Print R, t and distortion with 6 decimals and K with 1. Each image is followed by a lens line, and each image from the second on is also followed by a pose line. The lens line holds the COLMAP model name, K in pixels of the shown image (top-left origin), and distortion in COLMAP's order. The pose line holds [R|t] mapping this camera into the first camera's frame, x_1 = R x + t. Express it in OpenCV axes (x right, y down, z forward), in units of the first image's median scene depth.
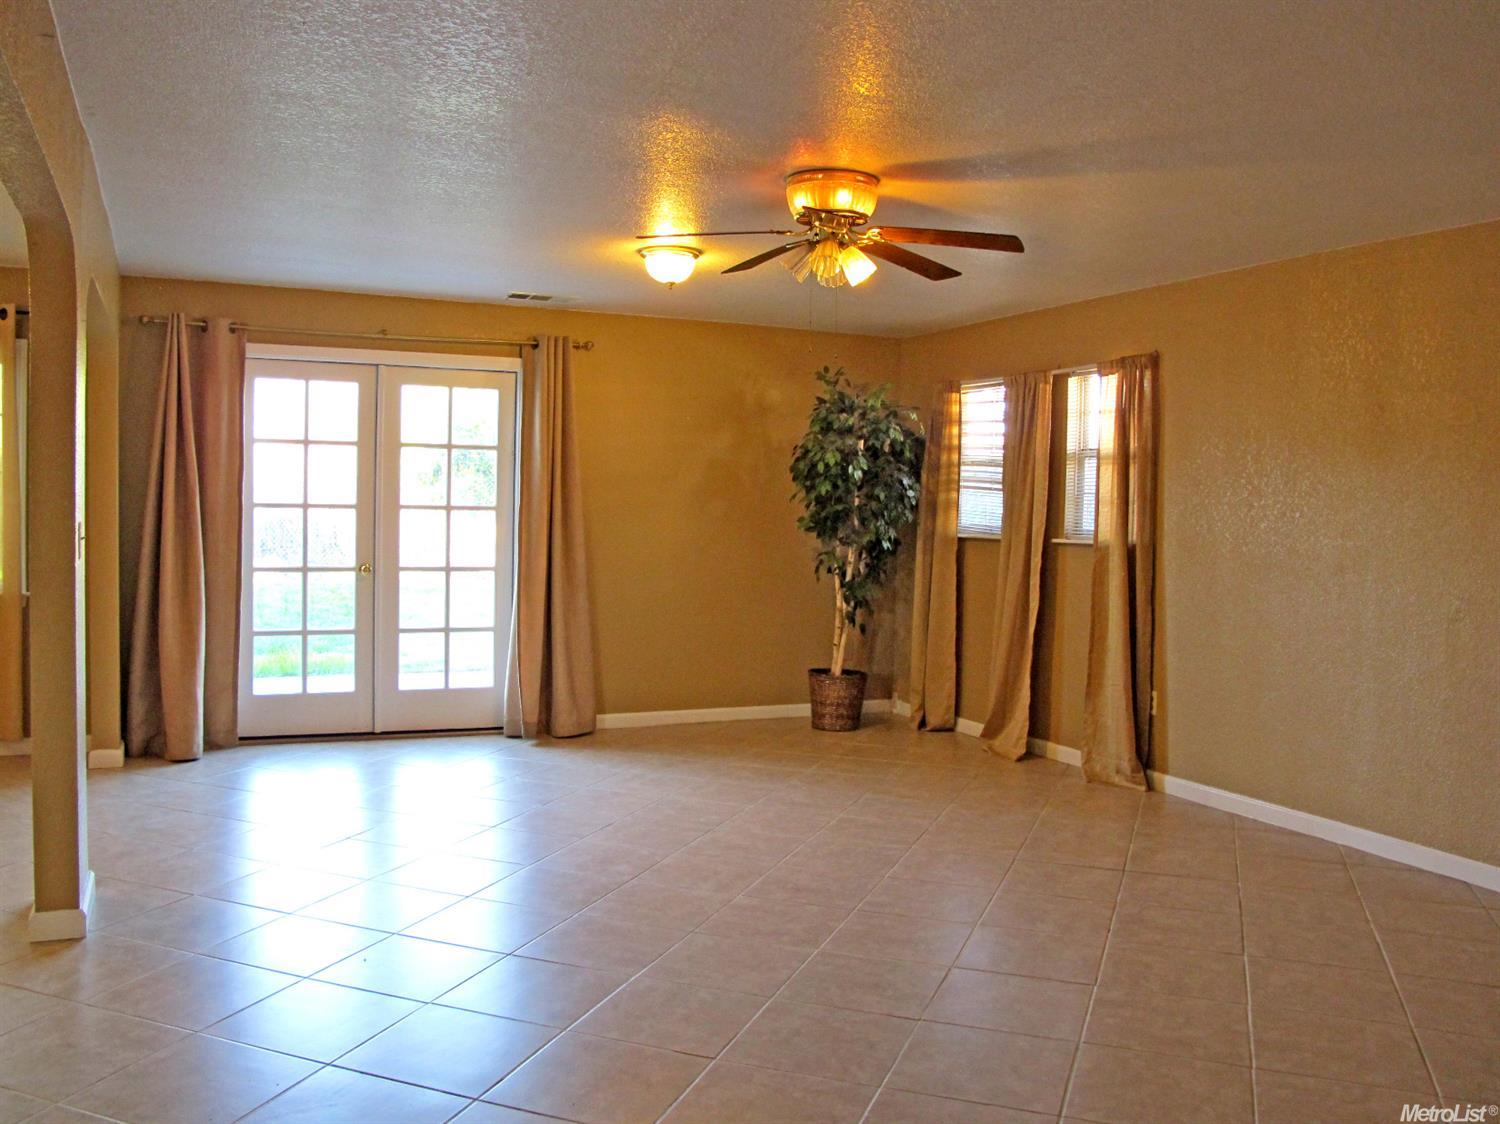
lens RADIAL K [[1280.5, 0, 750.0], [0, 1280.5, 562.0], [0, 0, 1]] dist [-0.005065, 0.002074]
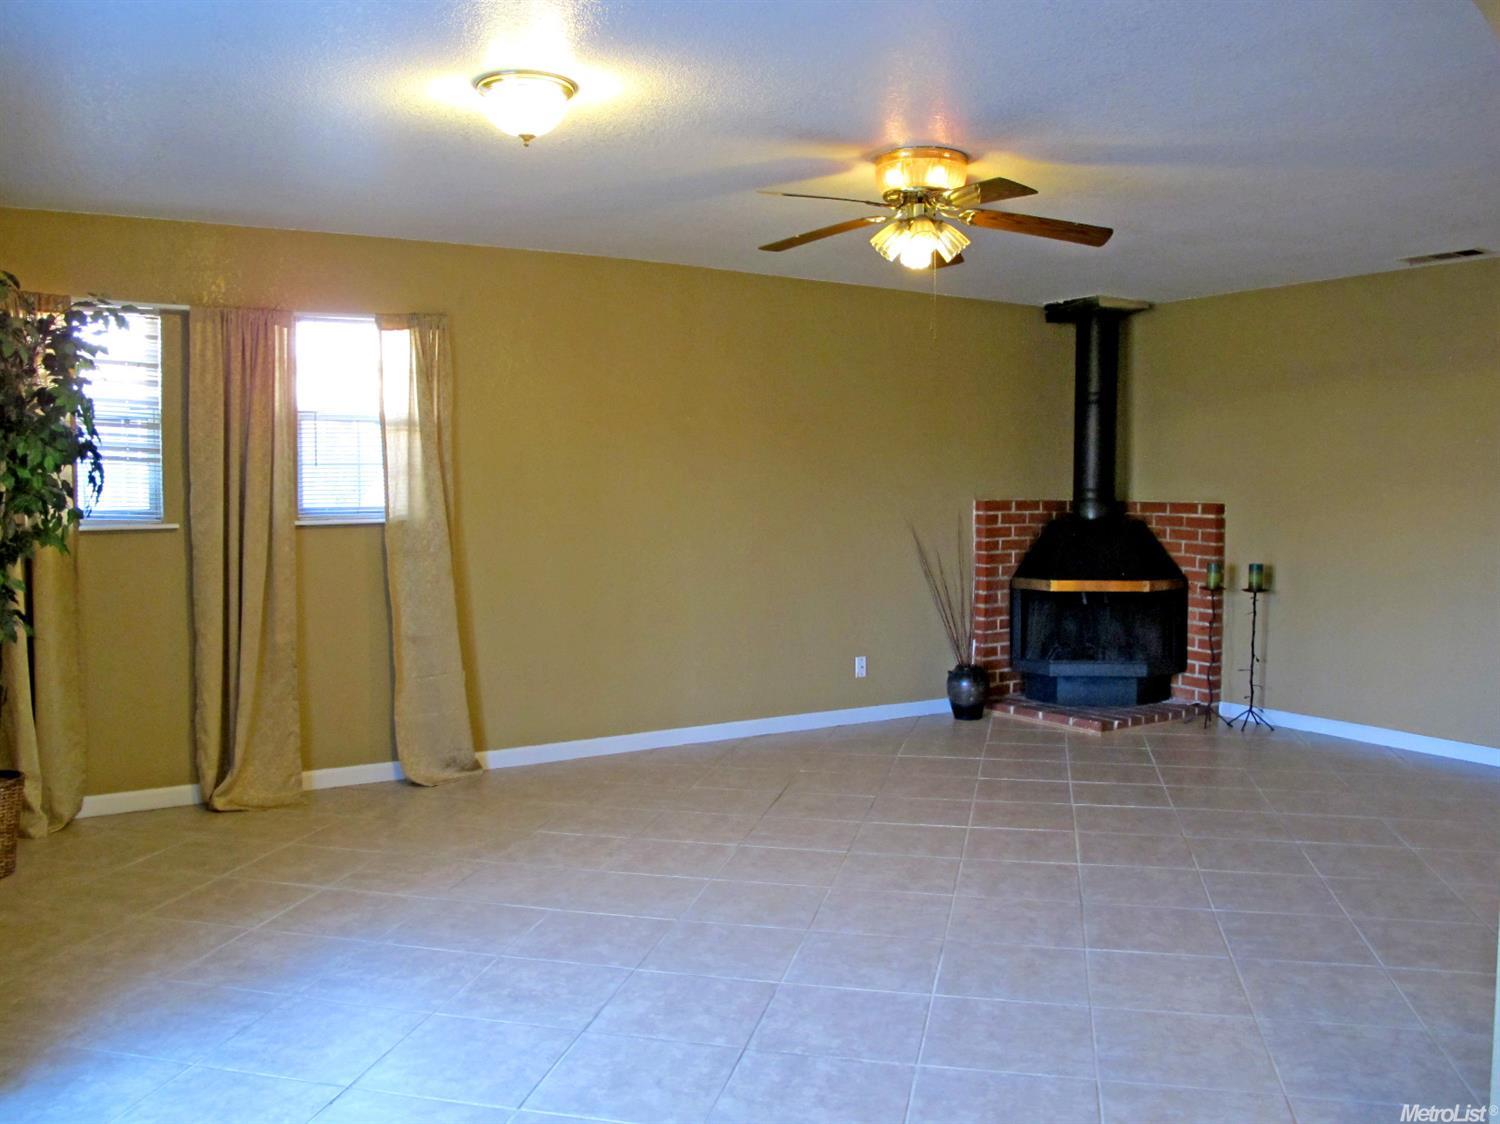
lens RADIAL K [[1219.1, 0, 750.0], [0, 1219.1, 562.0], [0, 0, 1]] dist [0.001340, 0.001332]
pose [[-0.111090, -0.076702, 0.990846, -0.583680], [0.061705, 0.994561, 0.083907, -0.041796], [-0.991893, 0.070461, -0.105753, 0.846427]]
